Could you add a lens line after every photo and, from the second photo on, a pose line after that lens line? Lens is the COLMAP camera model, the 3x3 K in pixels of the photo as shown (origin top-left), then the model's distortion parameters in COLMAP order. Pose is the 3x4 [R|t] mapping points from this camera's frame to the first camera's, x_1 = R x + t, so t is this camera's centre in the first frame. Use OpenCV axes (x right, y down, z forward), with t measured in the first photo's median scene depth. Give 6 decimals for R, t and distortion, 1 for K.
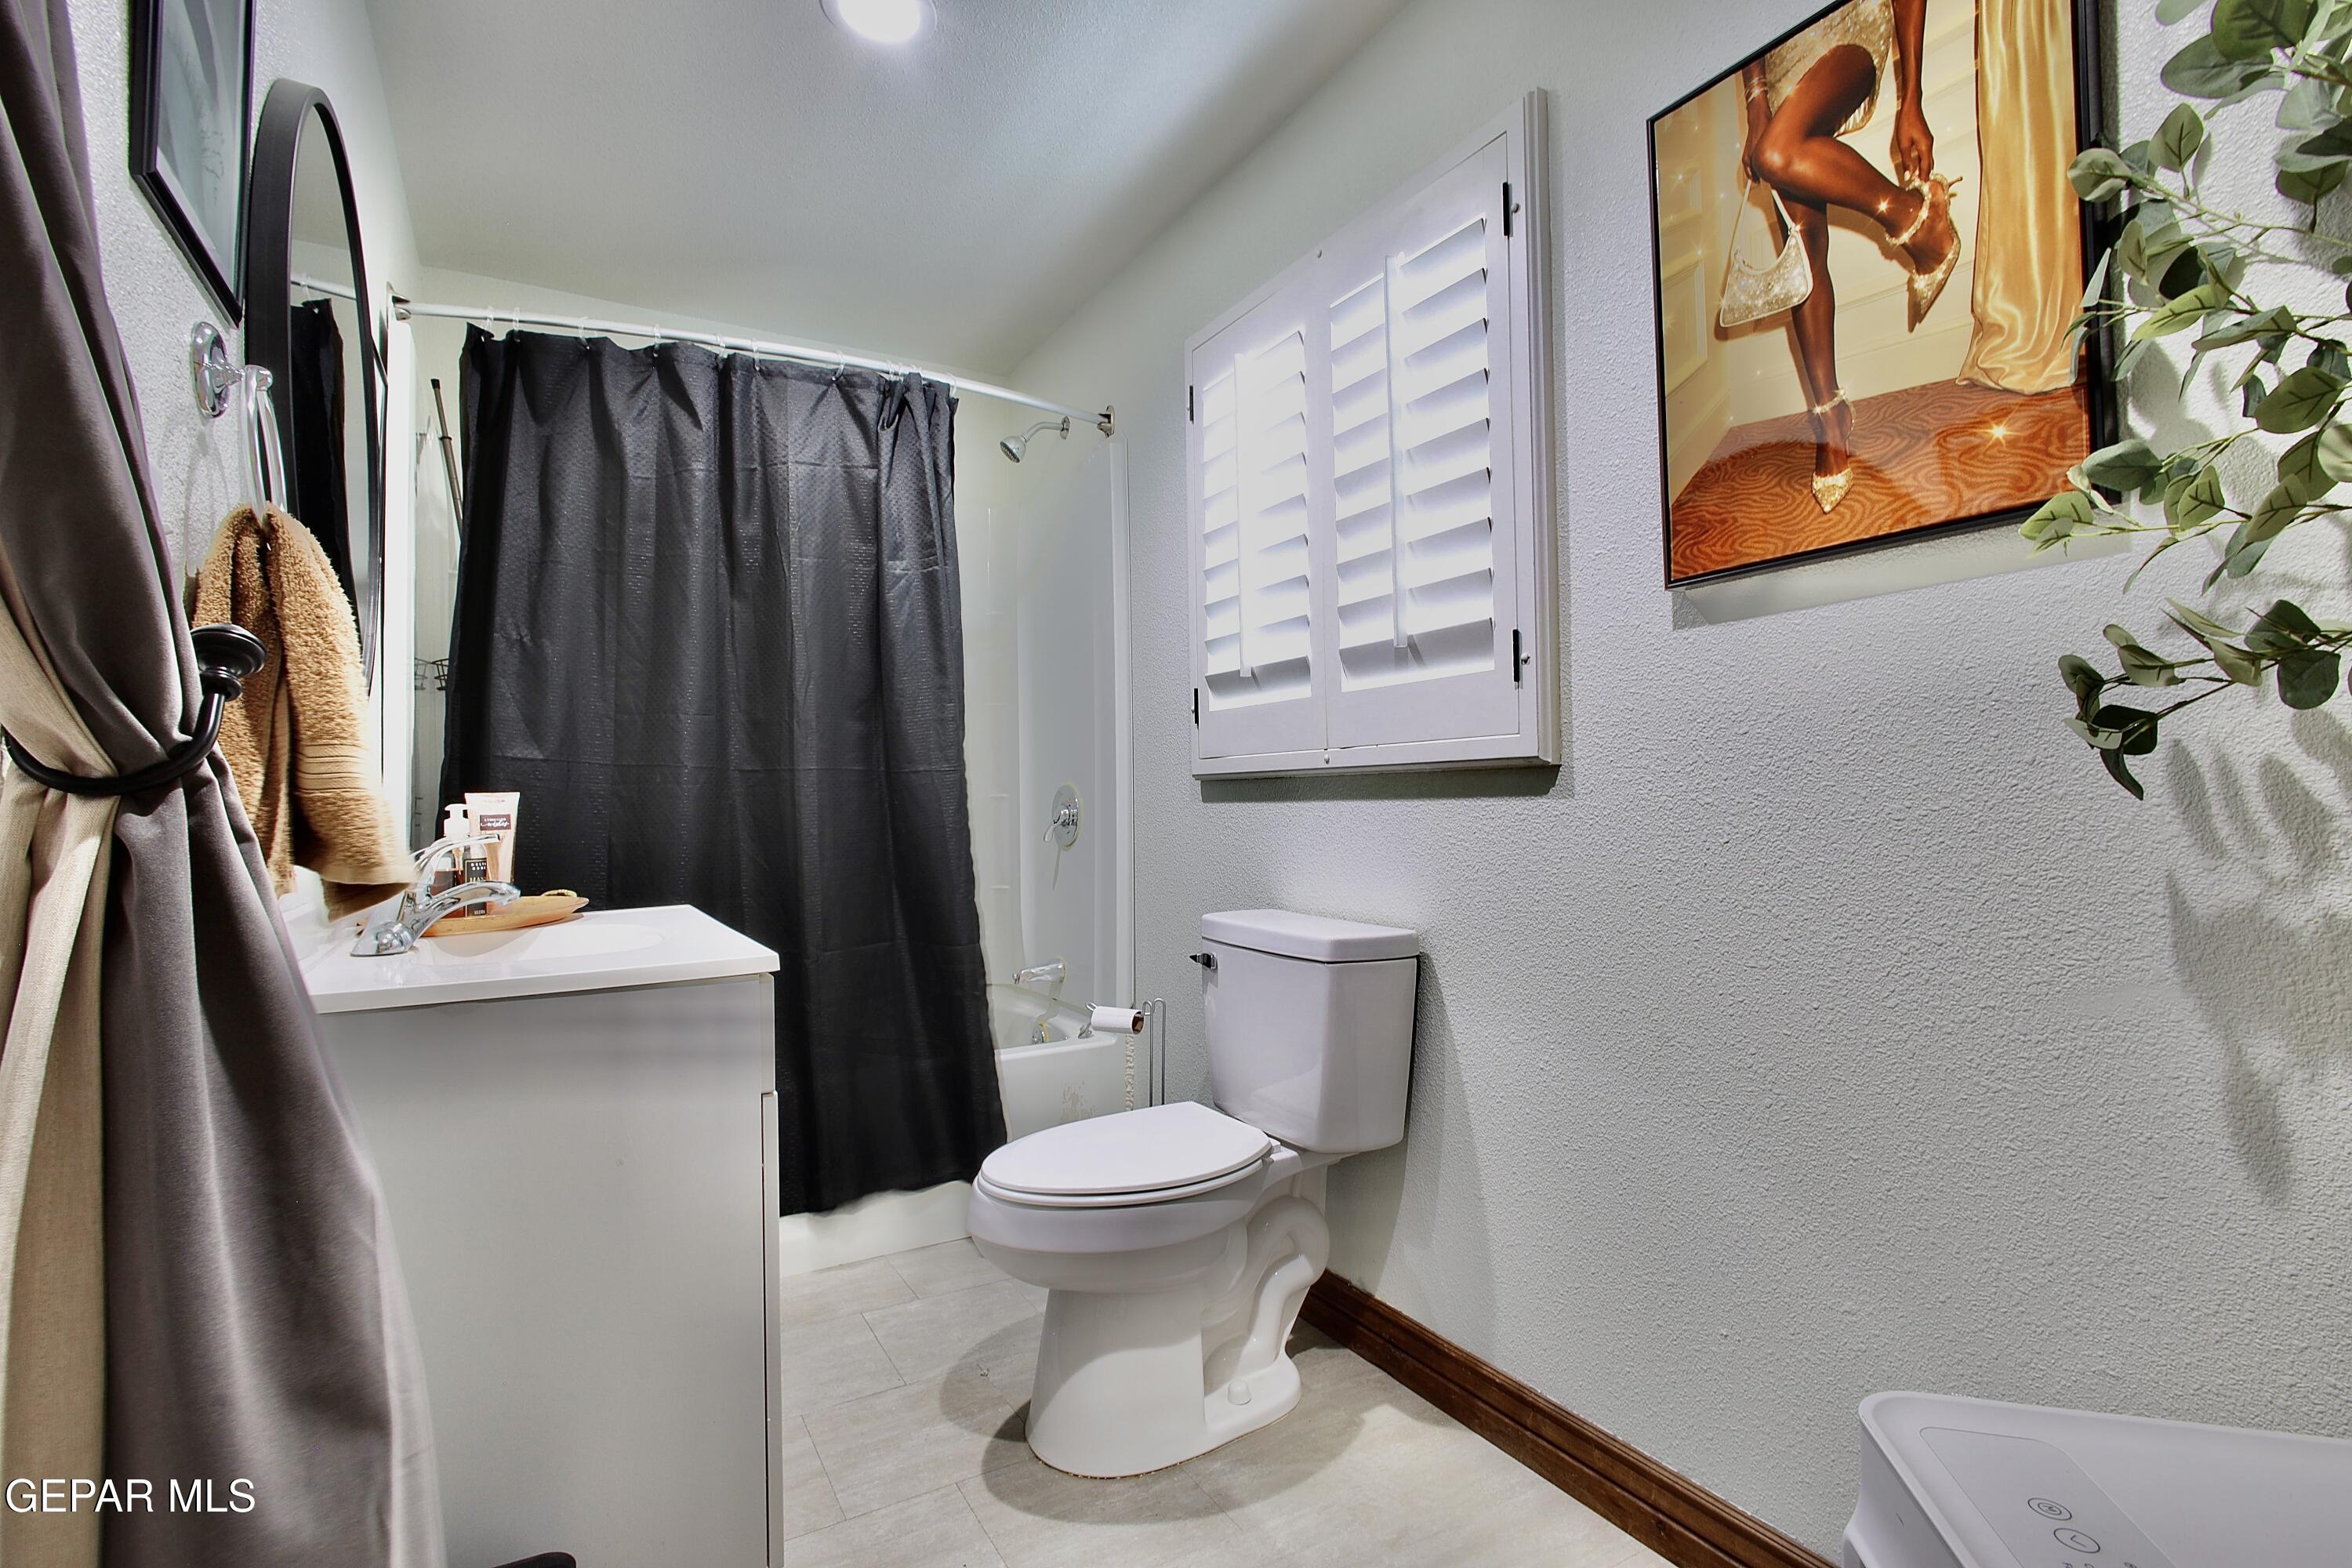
lens RADIAL K [[1083.8, 0, 1171.9], [0, 1083.8, 790.2], [0, 0, 1]] dist [-0.000184, 0.001026]
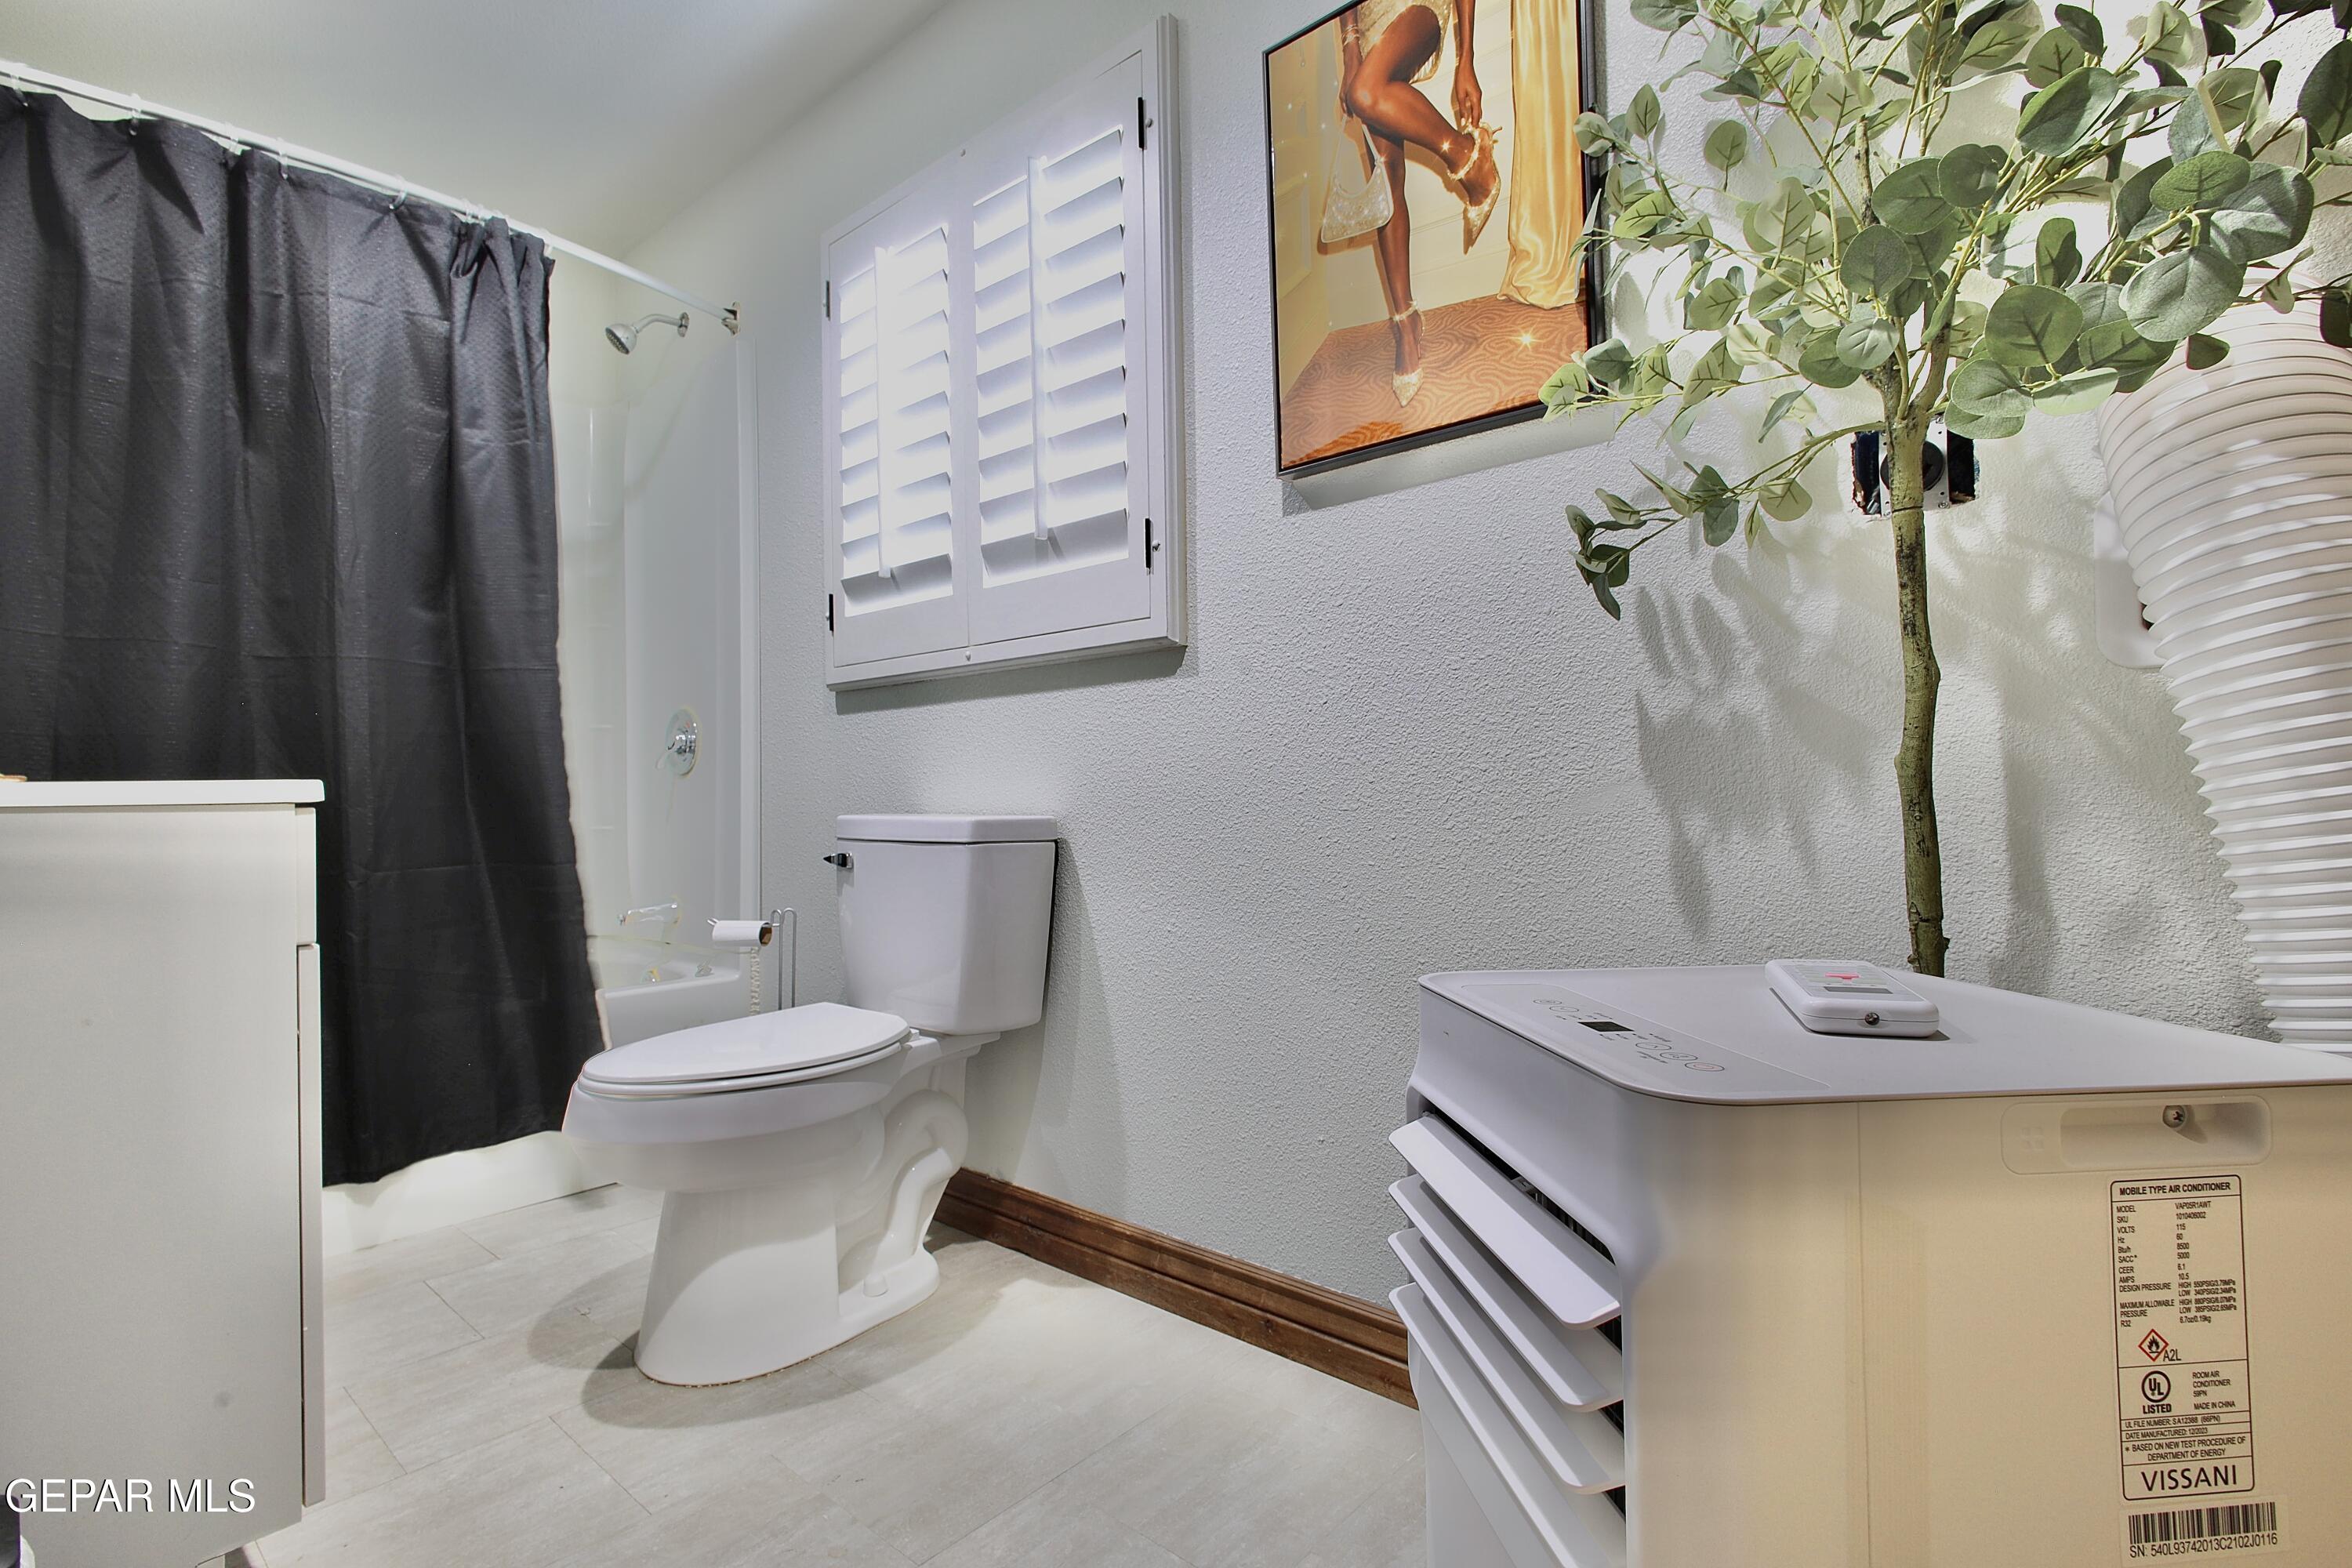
lens RADIAL K [[1083.8, 0, 1166.1], [0, 1083.8, 781.6], [0, 0, 1]] dist [-0.000184, 0.001026]
pose [[0.947073, 0.005275, 0.320974, -0.006550], [-0.004523, 0.999985, -0.003090, 0.114150], [-0.320985, 0.001475, 0.947083, -0.015489]]
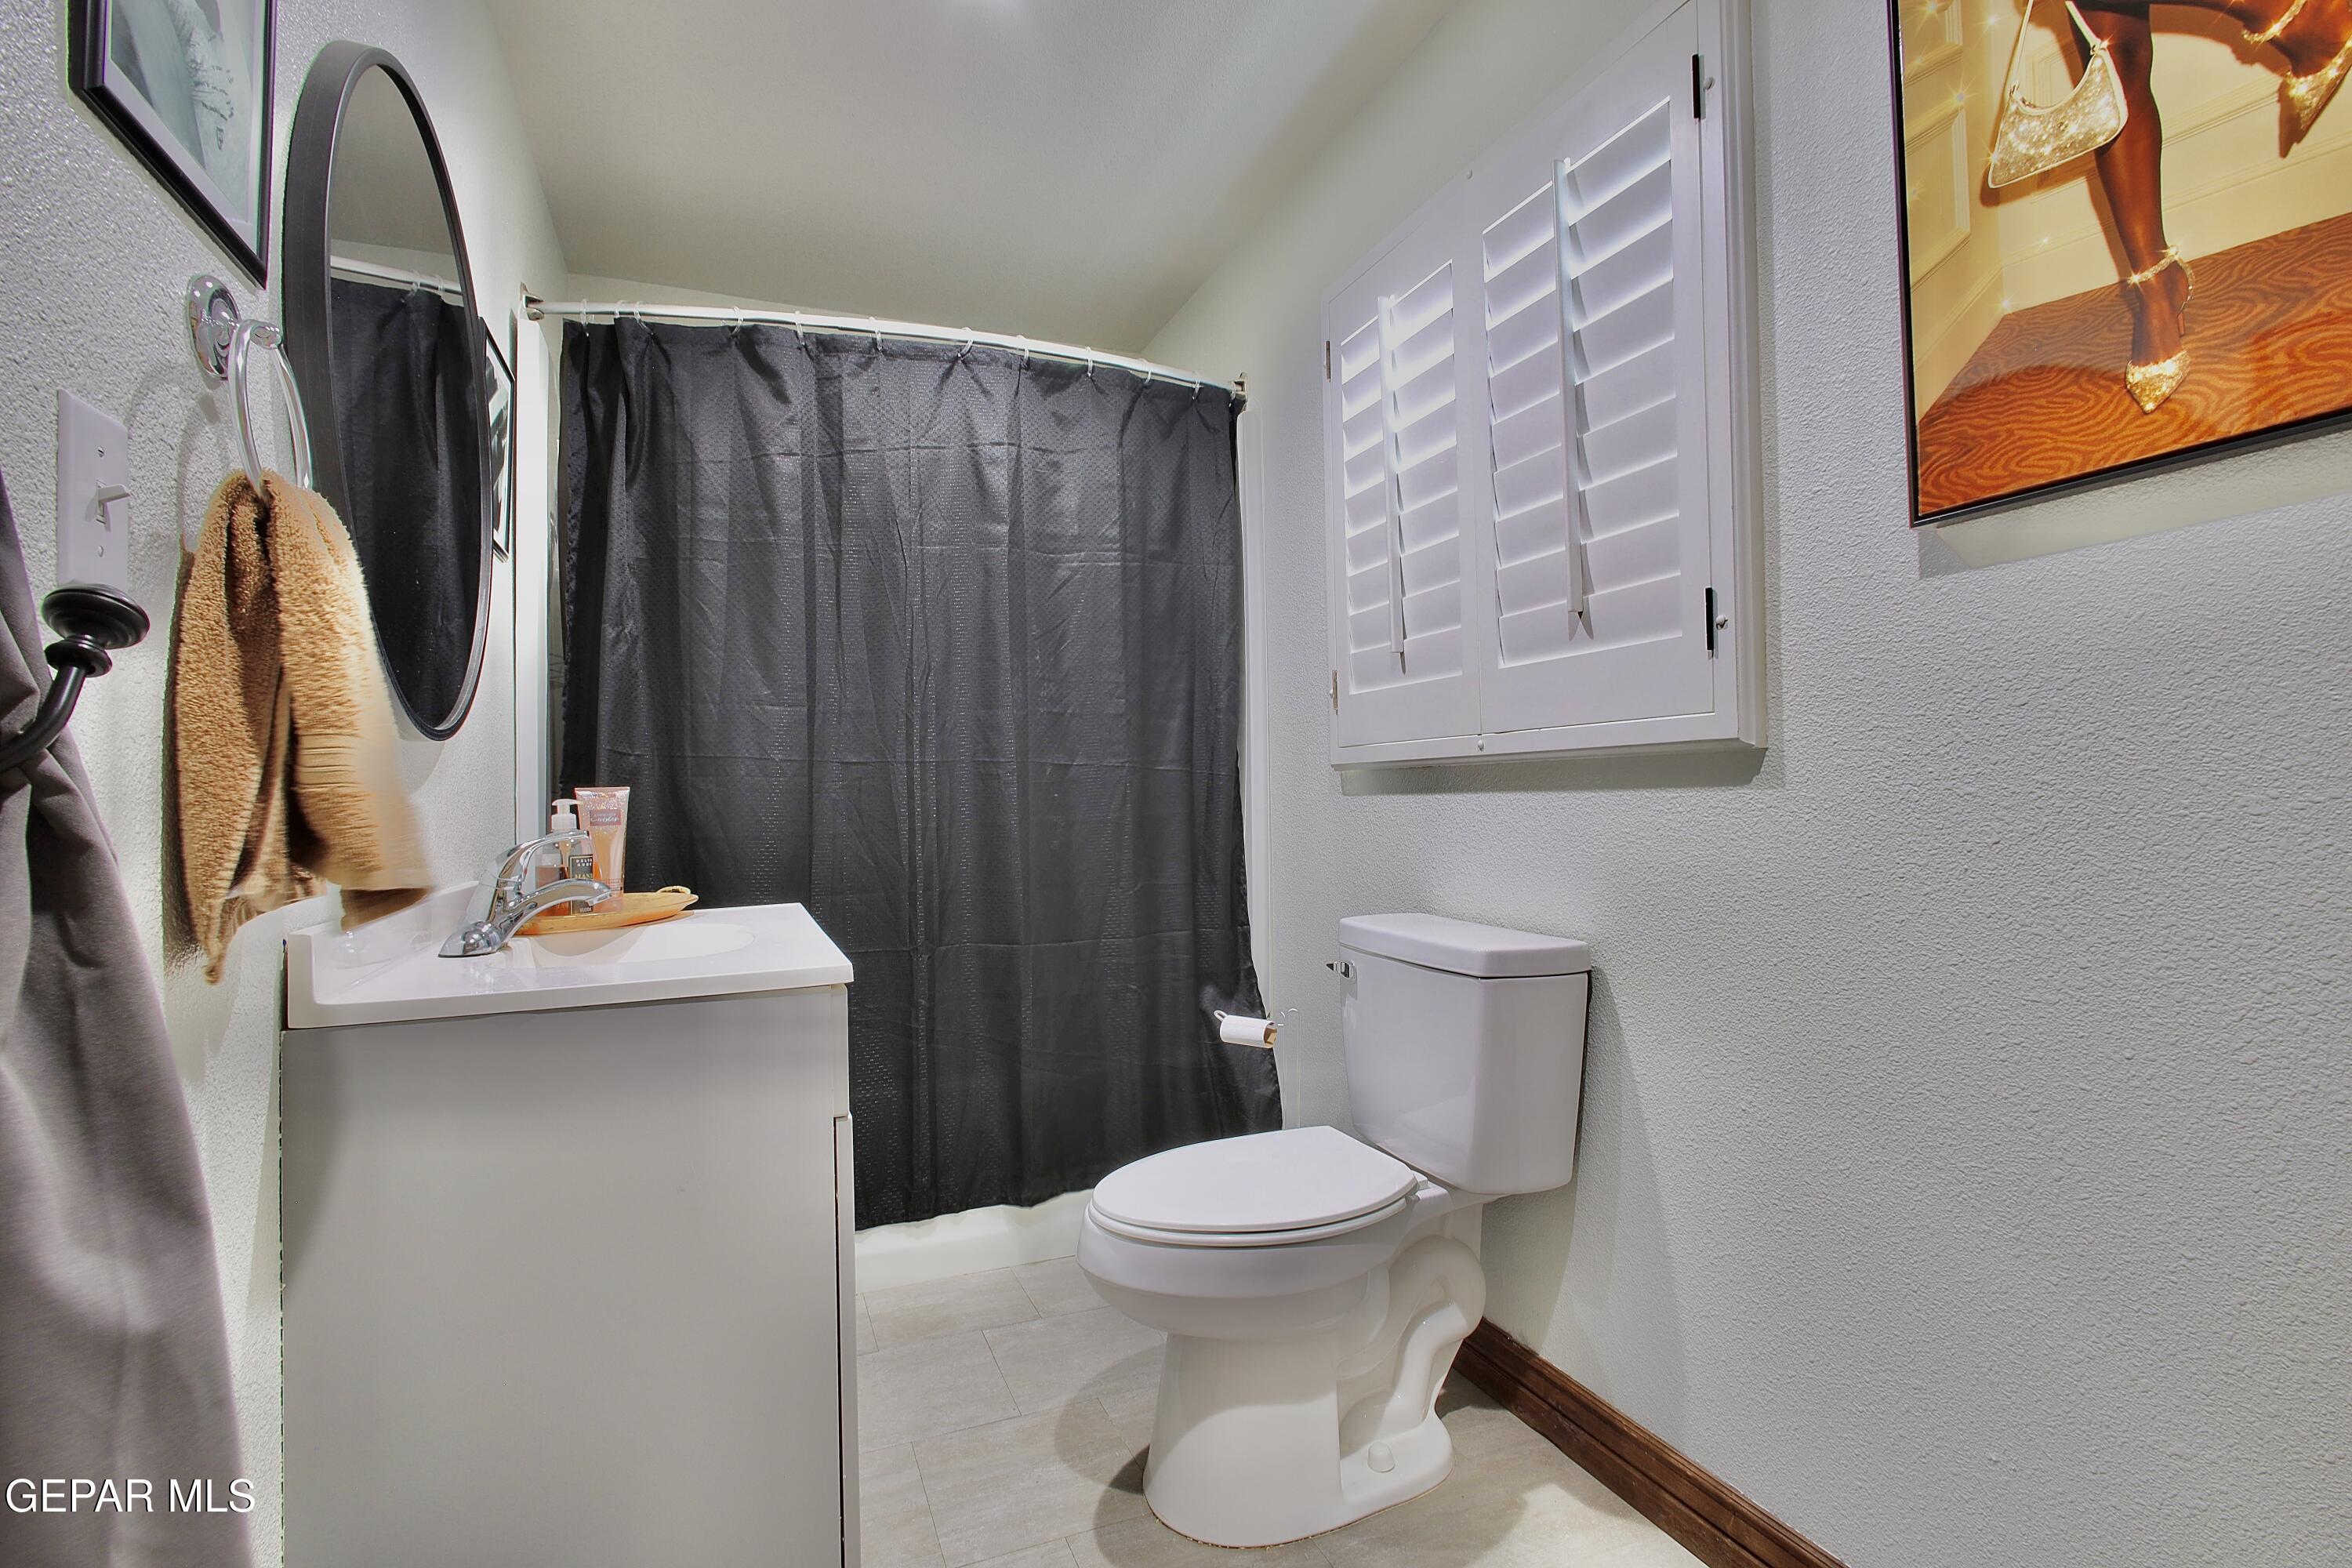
lens RADIAL K [[1083.8, 0, 1169.1], [0, 1083.8, 787.9], [0, 0, 1]] dist [-0.000184, 0.001026]
pose [[0.989717, -0.004501, -0.142966, 0.021938], [0.005151, 0.999978, 0.004182, 0.001280], [0.142944, -0.004875, 0.989719, 0.107861]]
